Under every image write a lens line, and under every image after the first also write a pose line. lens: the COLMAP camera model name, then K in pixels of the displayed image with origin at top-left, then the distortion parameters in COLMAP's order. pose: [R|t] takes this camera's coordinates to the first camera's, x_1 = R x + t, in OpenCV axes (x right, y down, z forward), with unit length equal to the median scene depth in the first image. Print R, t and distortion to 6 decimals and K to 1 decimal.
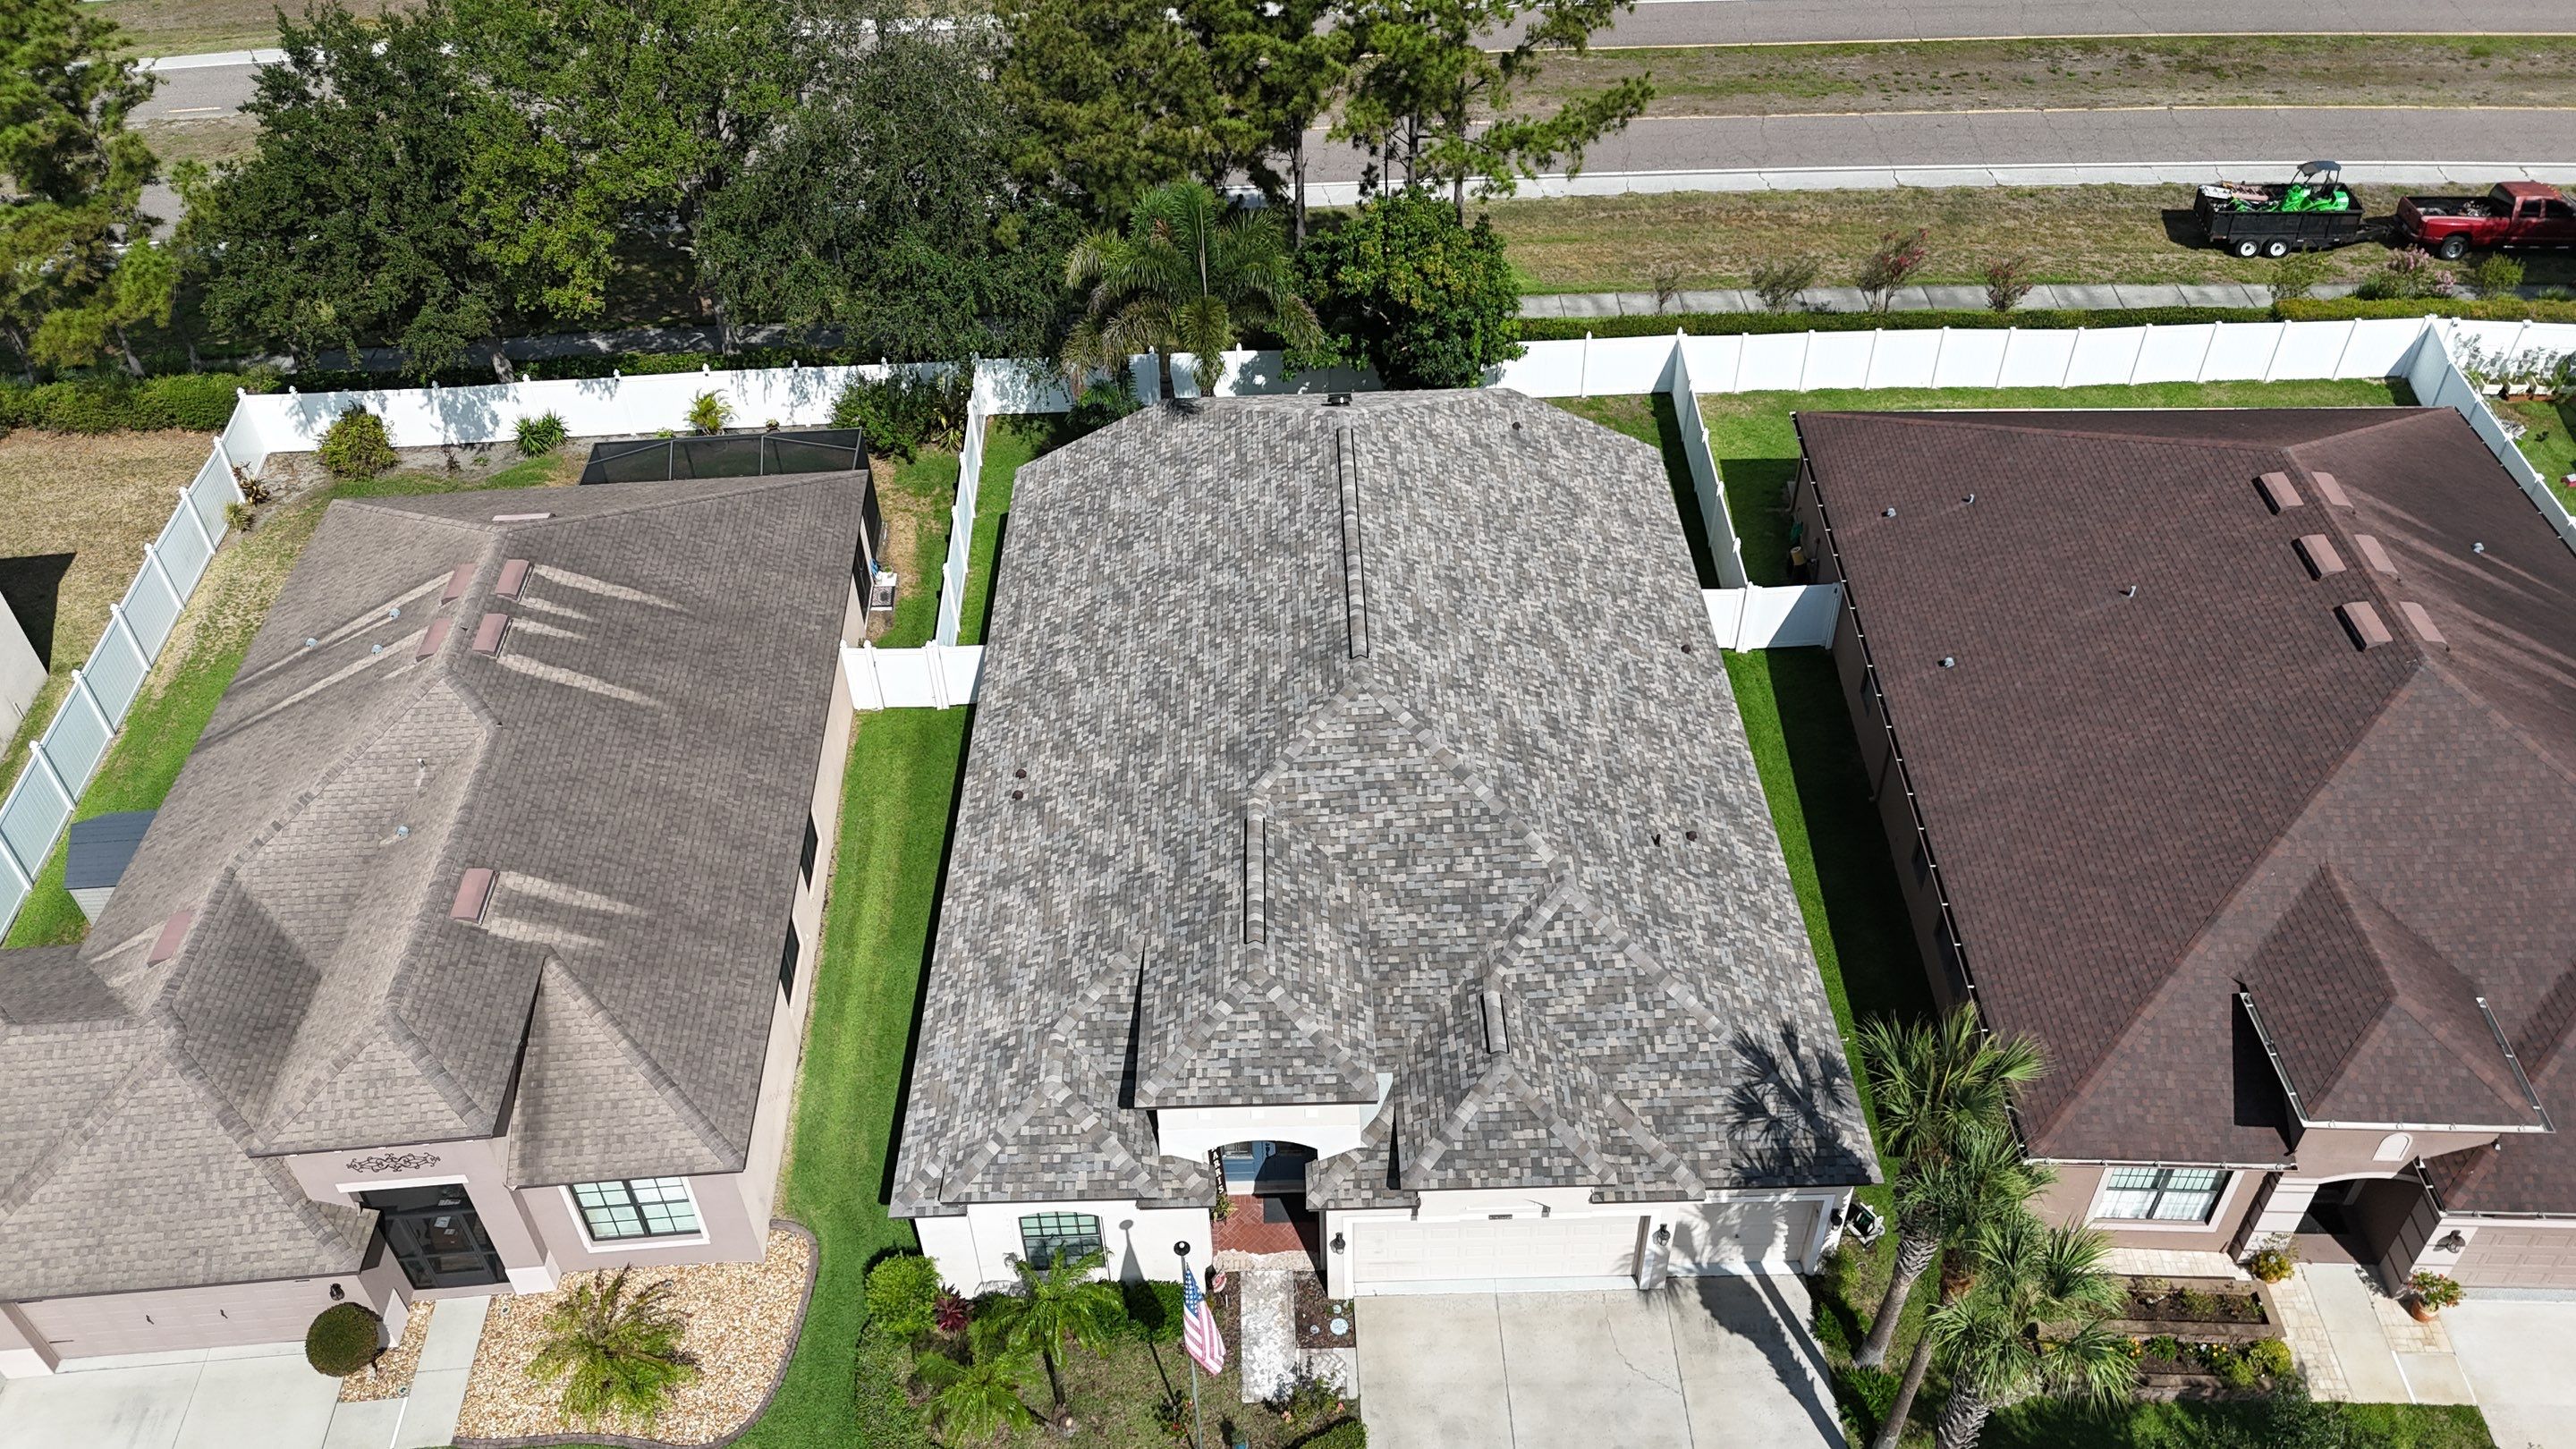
lens RADIAL K [[1918.0, 0, 1278.7], [0, 1918.0, 717.4], [0, 0, 1]] dist [0.059038, -0.052879]
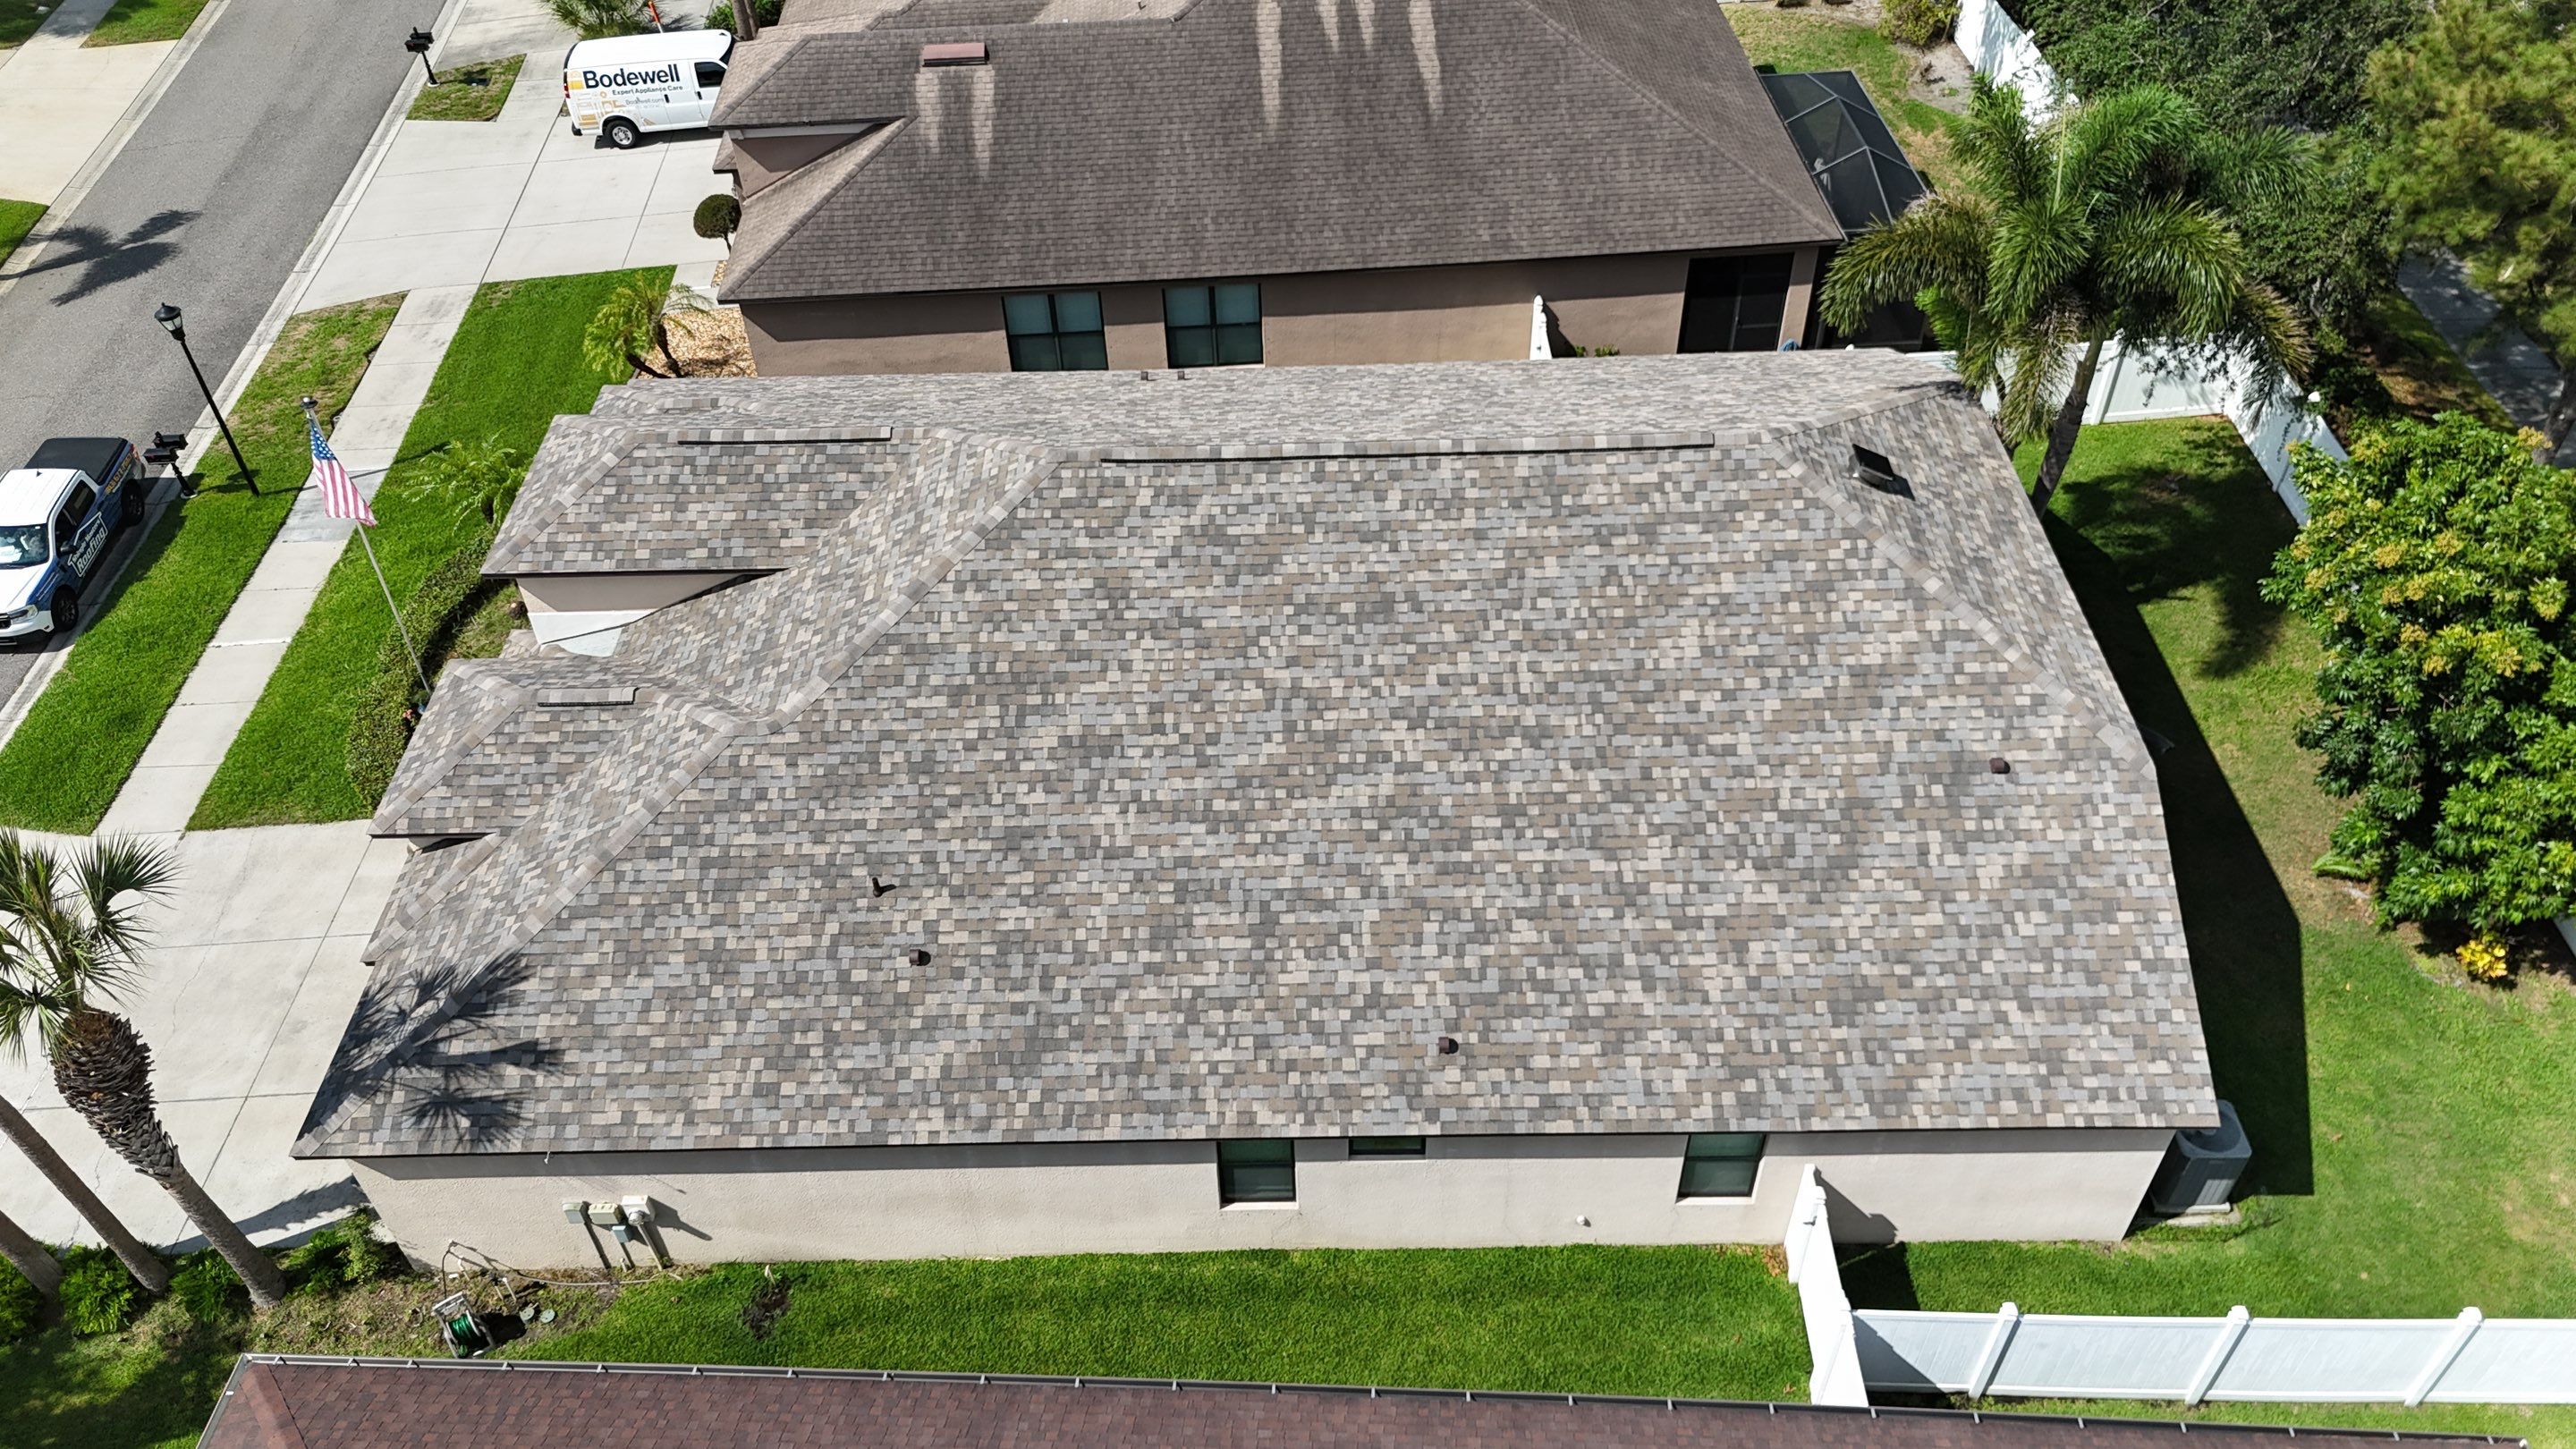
lens RADIAL K [[1918.0, 0, 1263.4], [0, 1918.0, 718.3], [0, 0, 1]] dist [0.059038, -0.052879]
pose [[-0.017878, 0.702624, -0.711337, 0.639315], [-0.622445, 0.548949, 0.557869, -0.427182], [0.782459, 0.452742, 0.427530, 0.822257]]
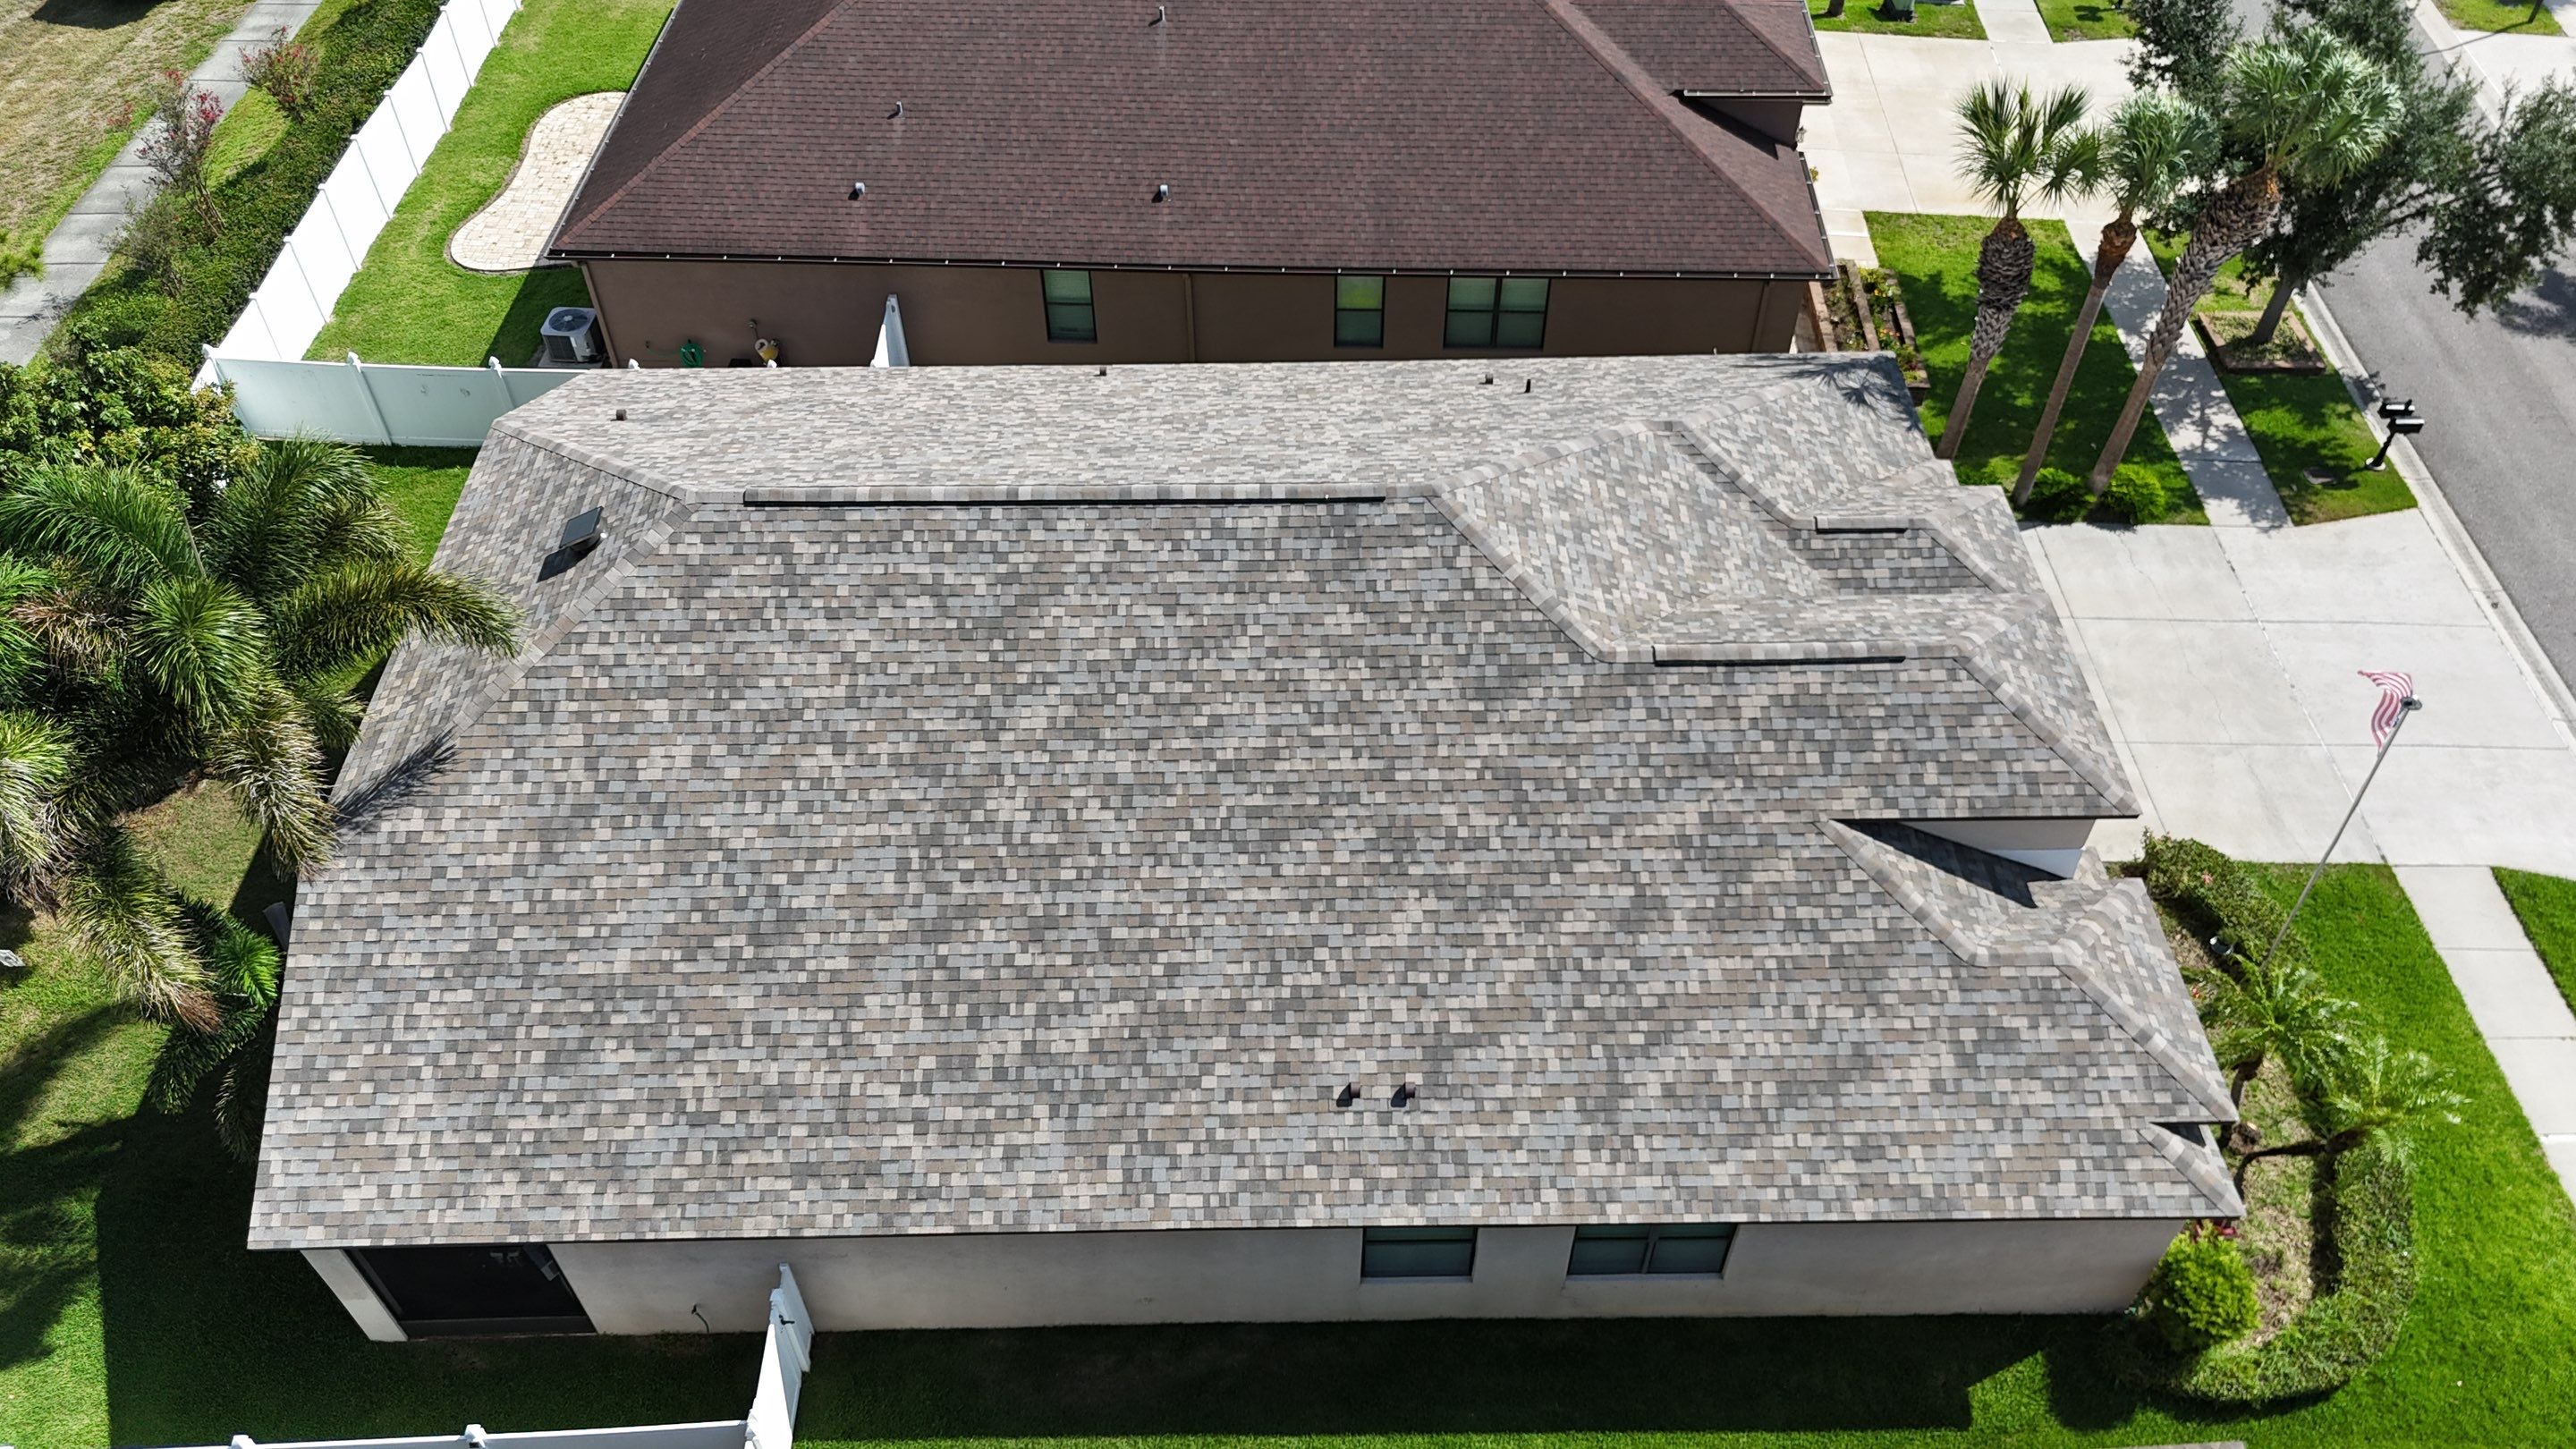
lens RADIAL K [[1918.0, 0, 1298.8], [0, 1918.0, 712.0], [0, 0, 1]] dist [0.059038, -0.052879]
pose [[-0.007199, -0.704080, 0.710085, -0.513796], [0.649460, 0.536657, 0.538703, -0.389212], [-0.760362, 0.465050, 0.453408, 0.785441]]
